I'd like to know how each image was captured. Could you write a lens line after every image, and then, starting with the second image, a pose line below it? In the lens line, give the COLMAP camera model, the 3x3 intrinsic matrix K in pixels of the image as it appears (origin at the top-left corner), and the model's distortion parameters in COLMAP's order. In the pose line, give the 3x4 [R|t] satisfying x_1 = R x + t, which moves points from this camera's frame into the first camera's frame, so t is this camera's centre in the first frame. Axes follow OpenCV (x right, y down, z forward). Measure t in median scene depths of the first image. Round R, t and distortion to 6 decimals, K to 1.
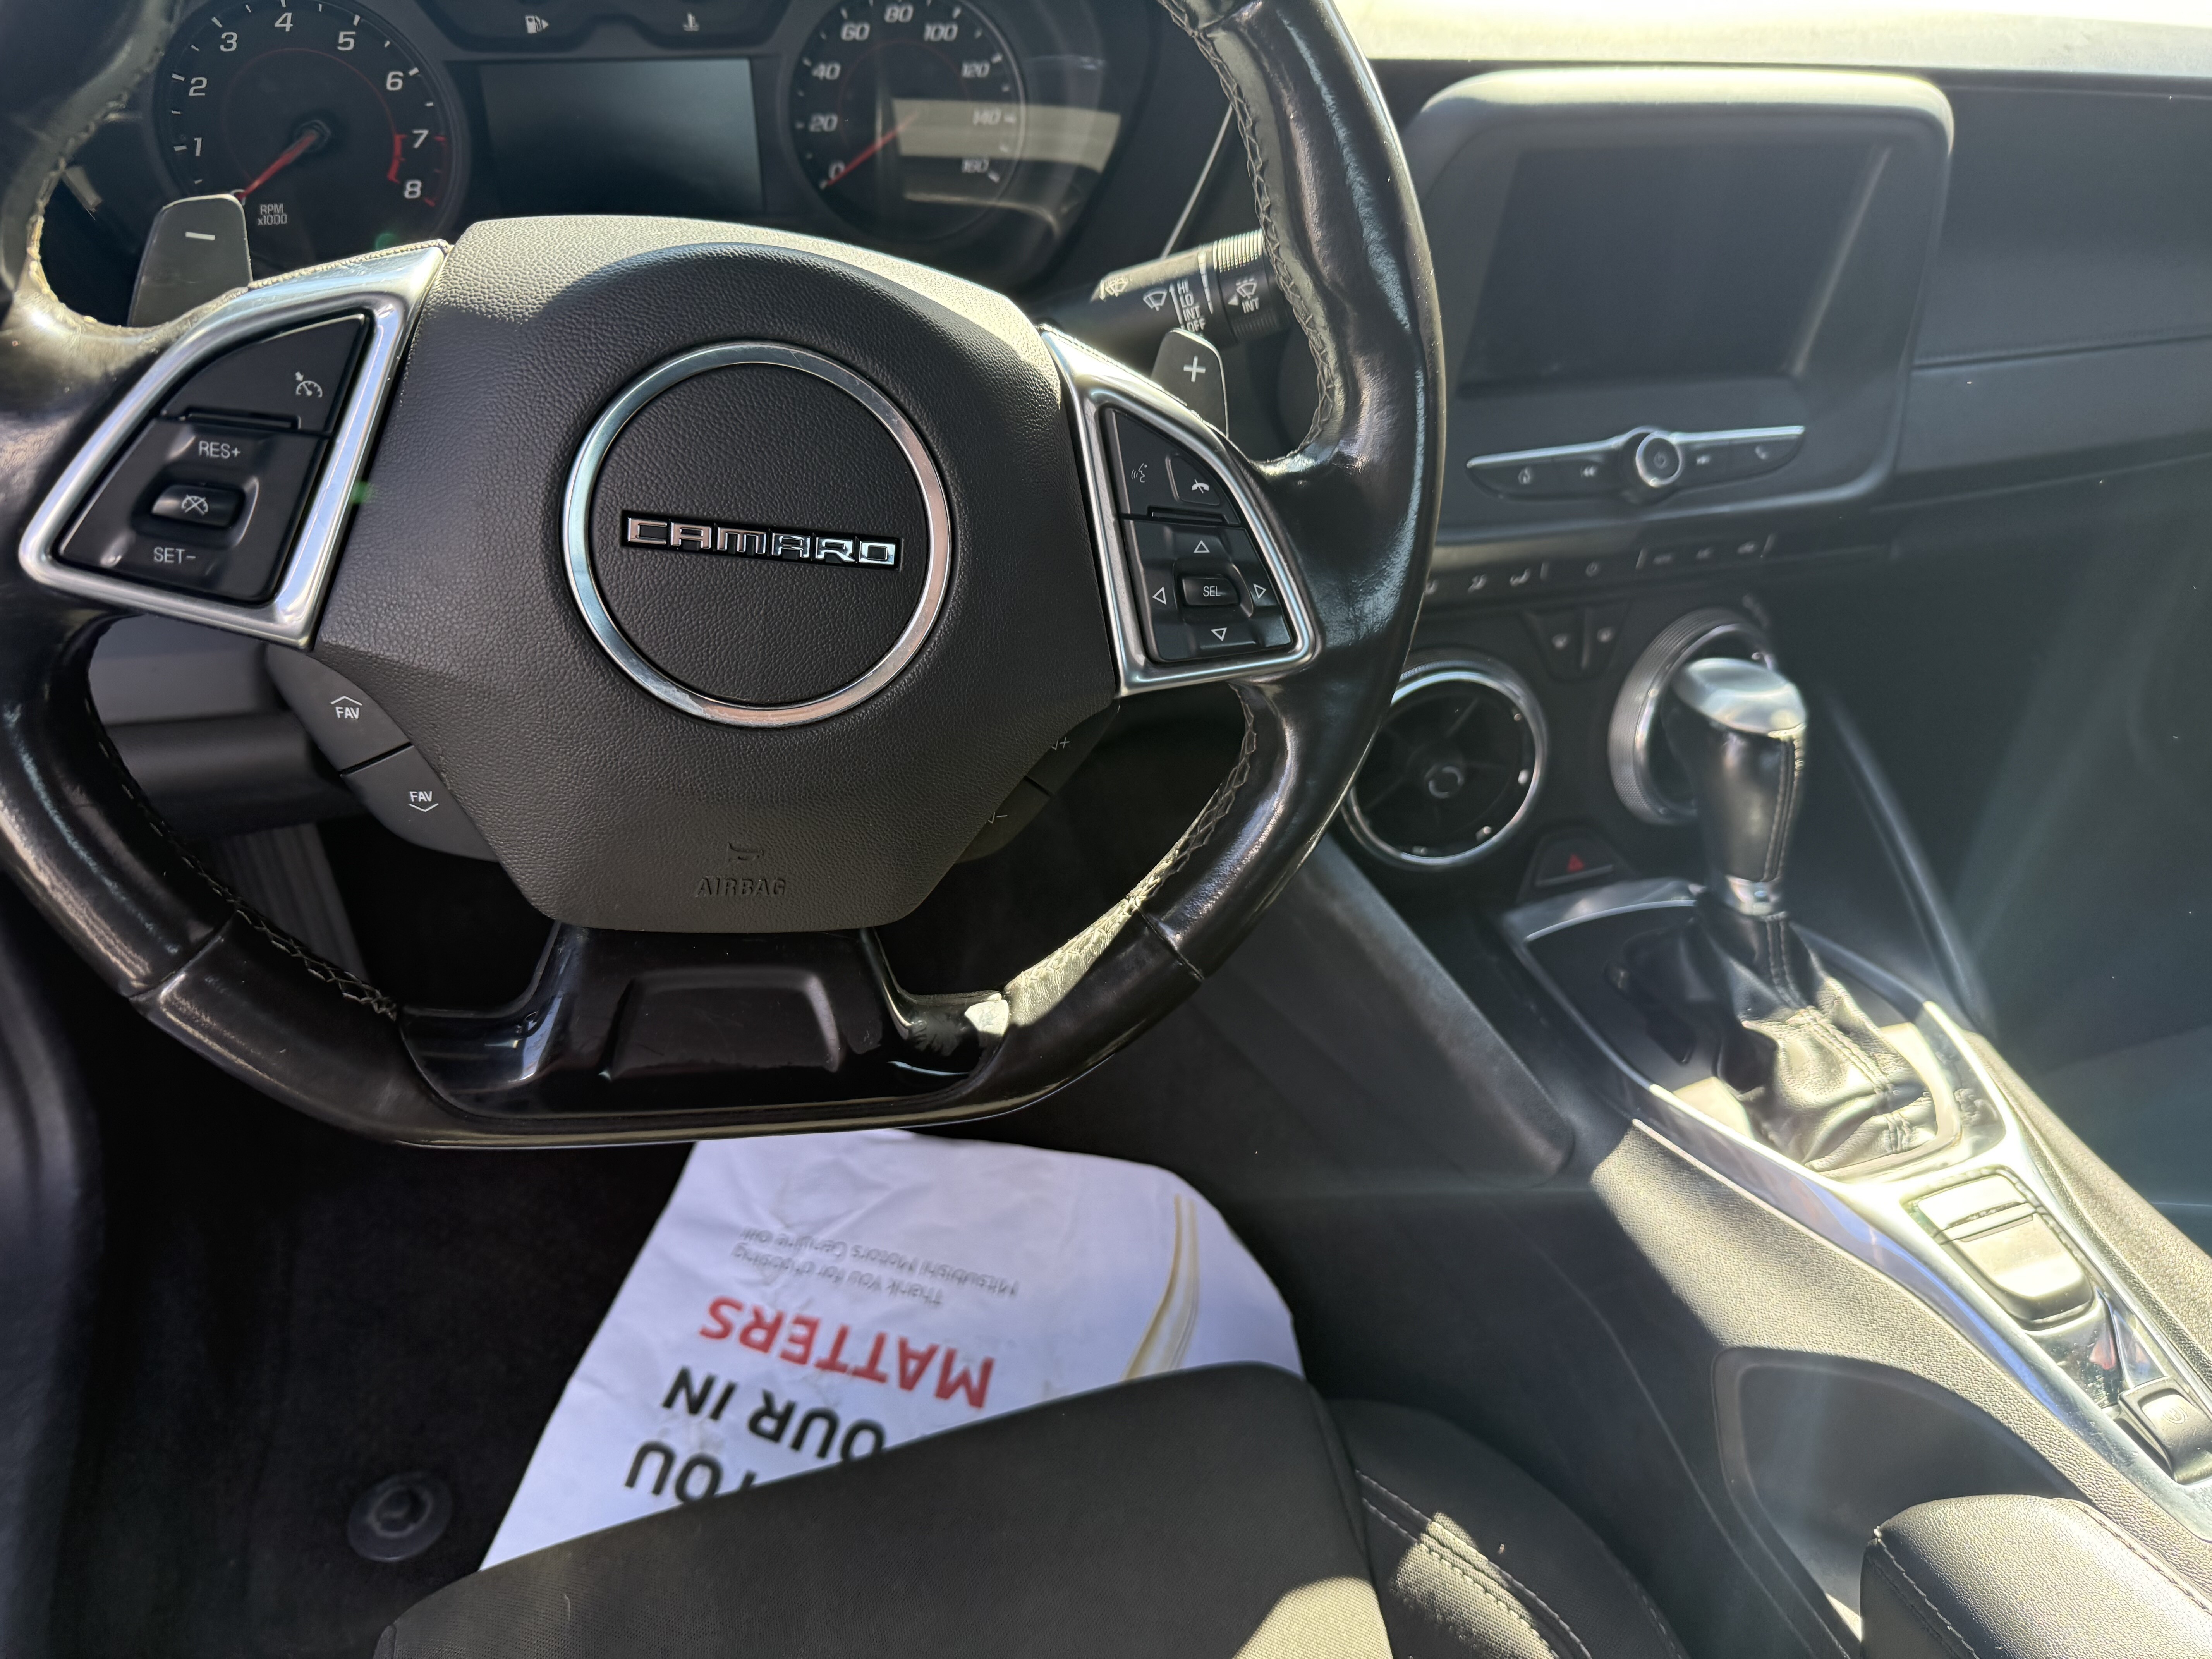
lens RADIAL K [[1637.0, 0, 1106.0], [0, 1637.0, 816.7], [0, 0, 1]] dist [0.075828, -0.118656]
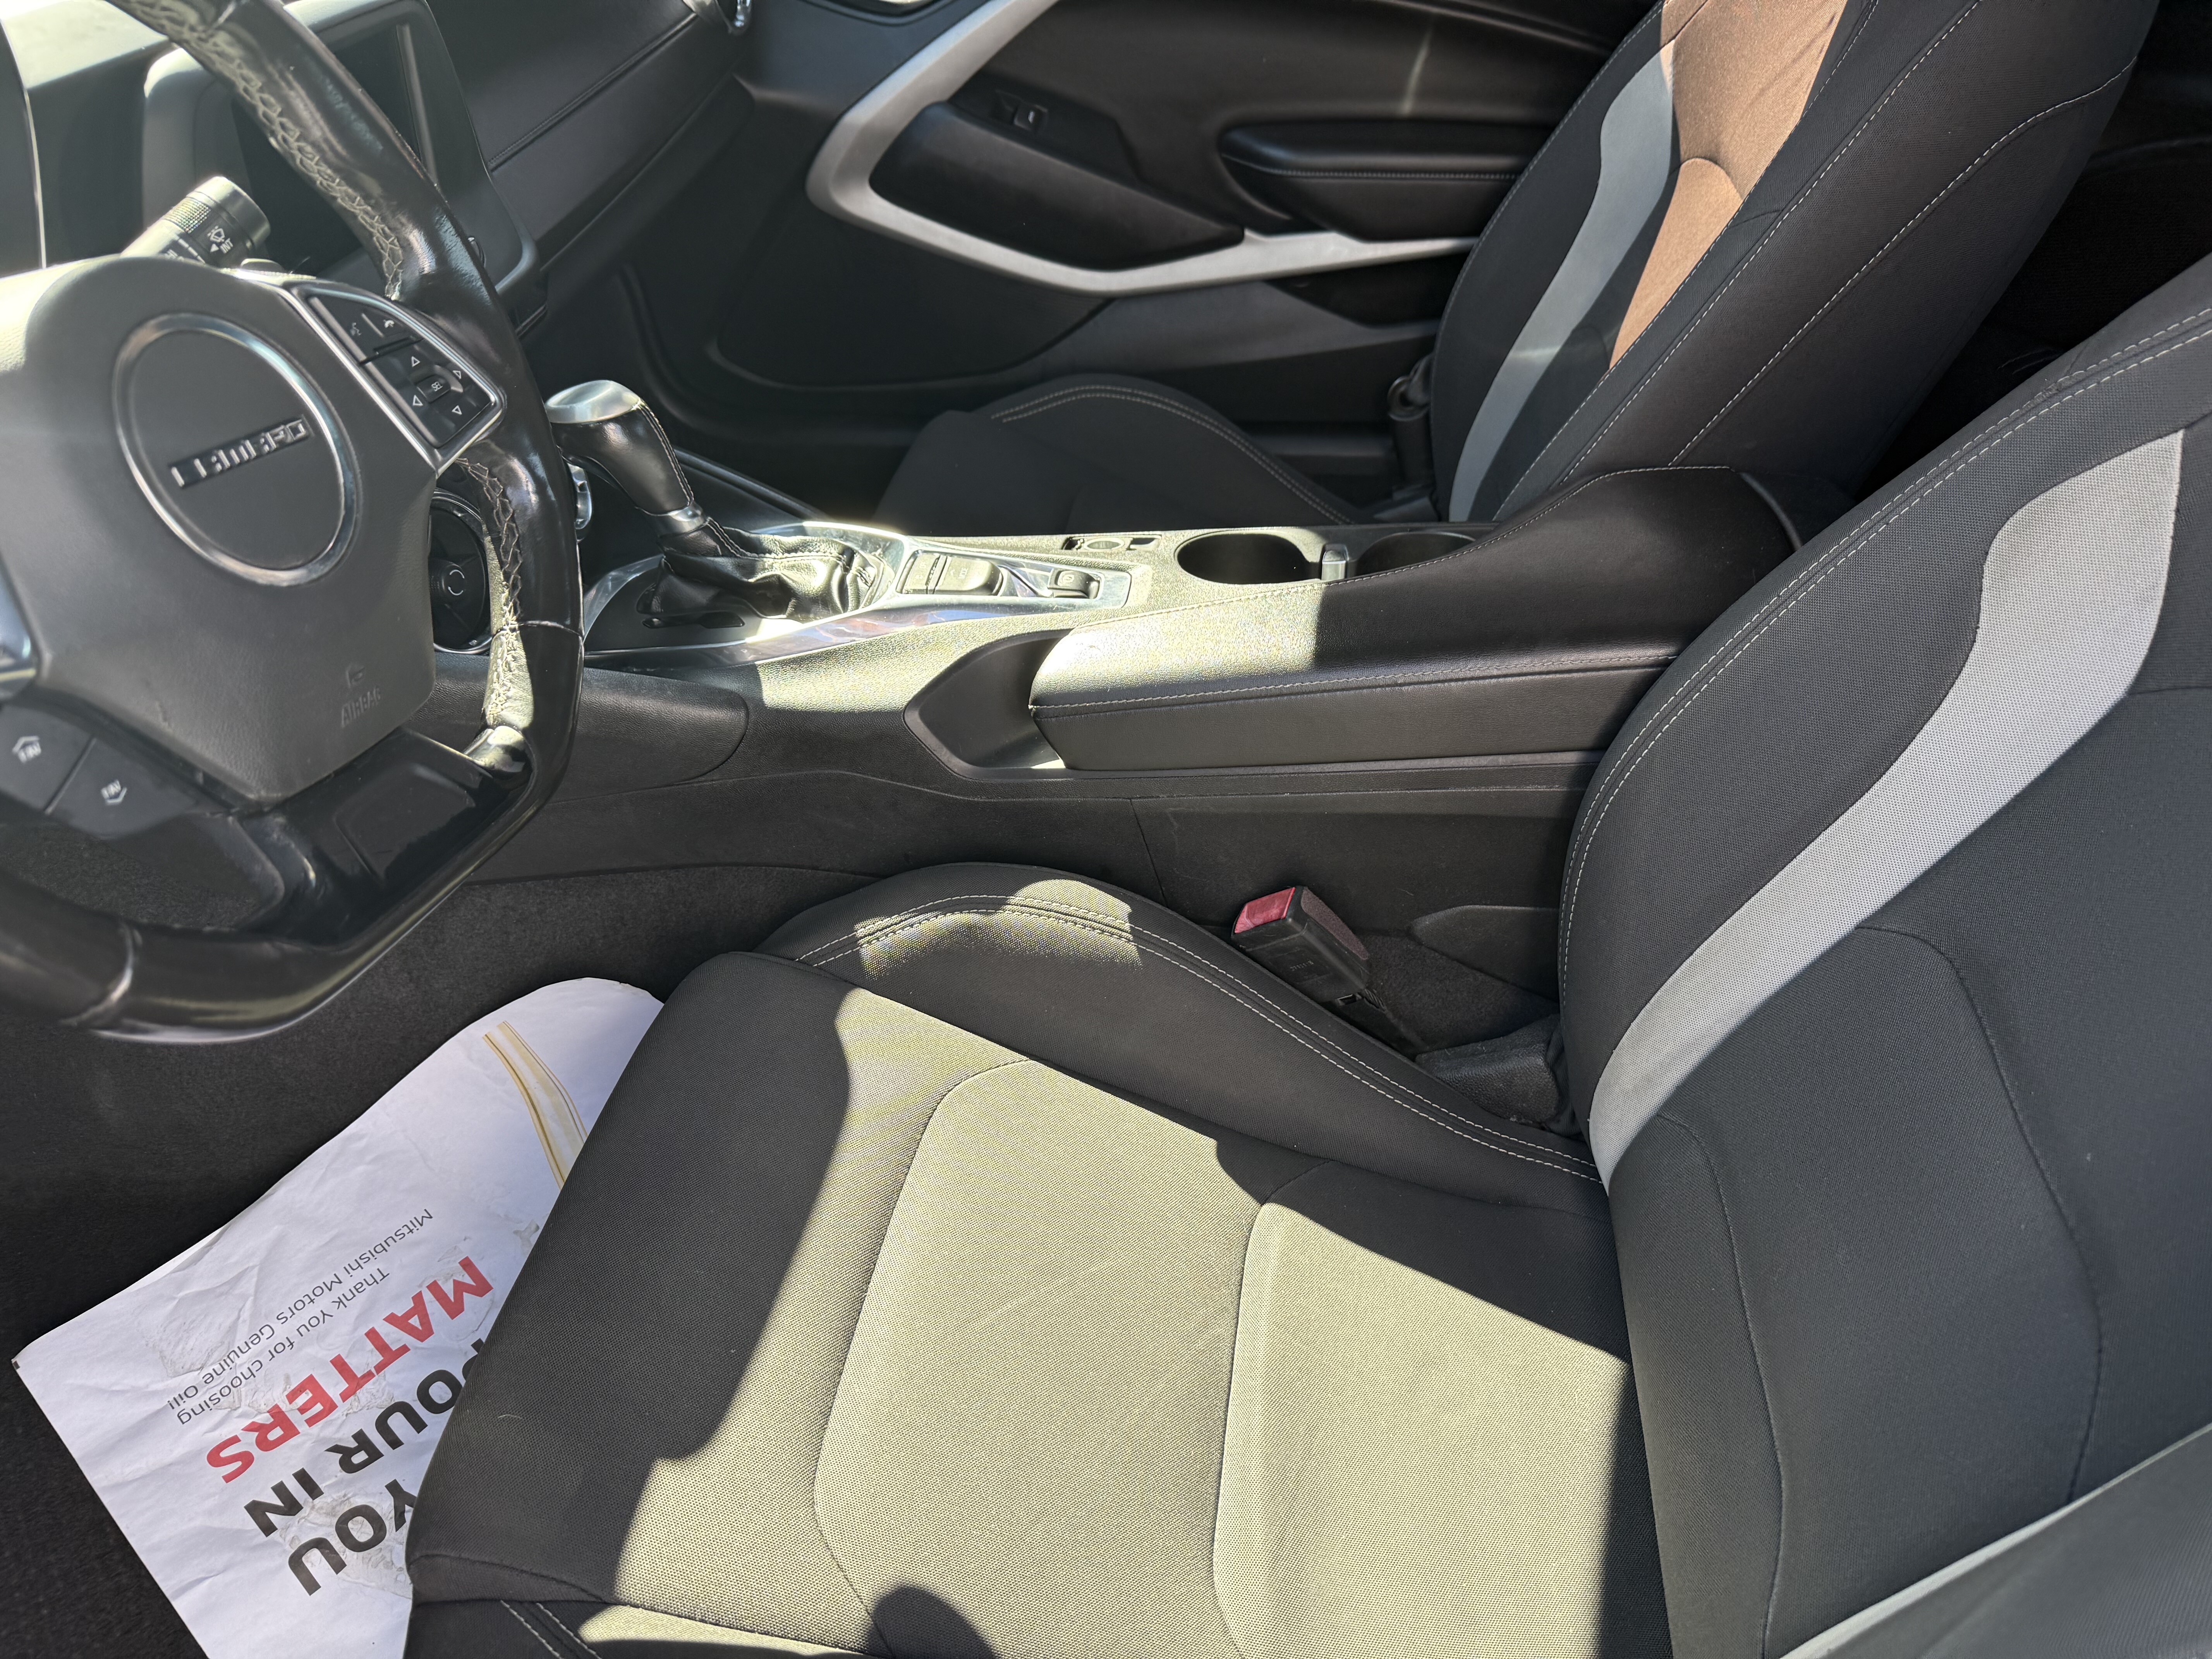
lens RADIAL K [[1637.0, 0, 1106.0], [0, 1637.0, 816.7], [0, 0, 1]] dist [0.075828, -0.118656]
pose [[0.476059, -0.610981, 0.632511, -0.503584], [0.590315, 0.755135, 0.285131, 0.050164], [-0.651841, 0.237641, 0.720159, -0.213285]]
